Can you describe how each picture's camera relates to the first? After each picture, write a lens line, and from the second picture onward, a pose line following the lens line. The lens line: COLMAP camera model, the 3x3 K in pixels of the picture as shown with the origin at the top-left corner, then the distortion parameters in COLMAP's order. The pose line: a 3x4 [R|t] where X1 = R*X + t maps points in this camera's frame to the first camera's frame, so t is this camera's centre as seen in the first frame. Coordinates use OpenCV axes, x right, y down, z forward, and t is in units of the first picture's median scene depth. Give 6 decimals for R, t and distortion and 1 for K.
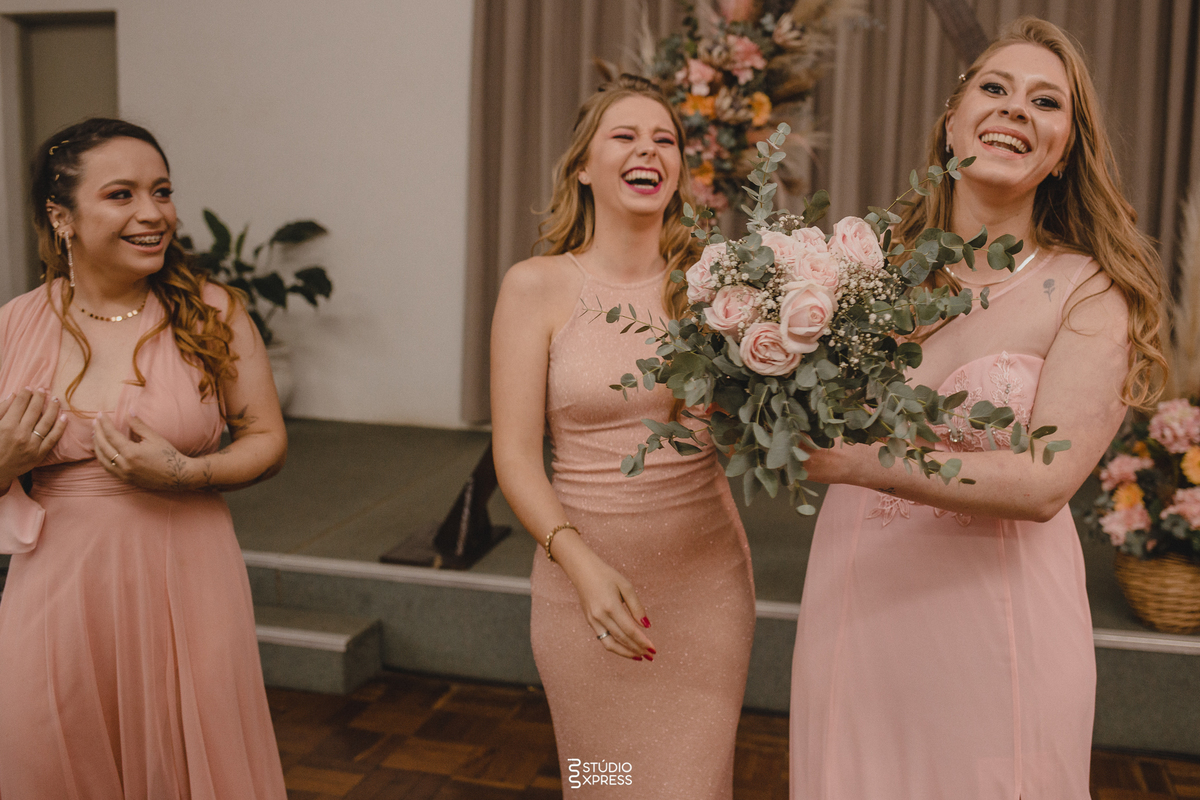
lens RADIAL K [[1260.8, 0, 681.4], [0, 1260.8, 398.6], [0, 0, 1]] dist [-0.067636, 0.018598]
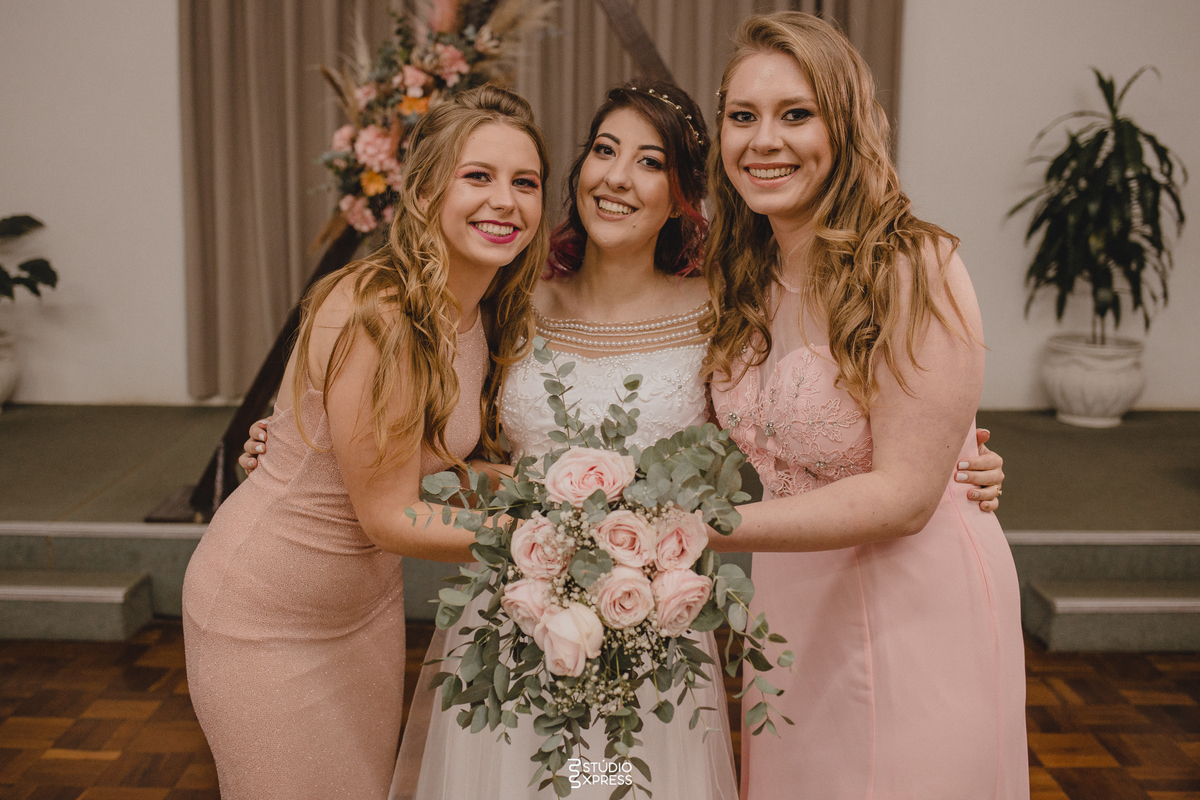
lens RADIAL K [[1187.7, 0, 600.0], [0, 1187.7, 400.0], [0, 0, 1]] dist [-0.062649, 0.009541]
pose [[0.980917, -0.057808, 0.185634, -0.035394], [0.052388, 0.998049, 0.033976, 0.008771], [-0.187236, -0.023602, 0.982031, -0.105392]]
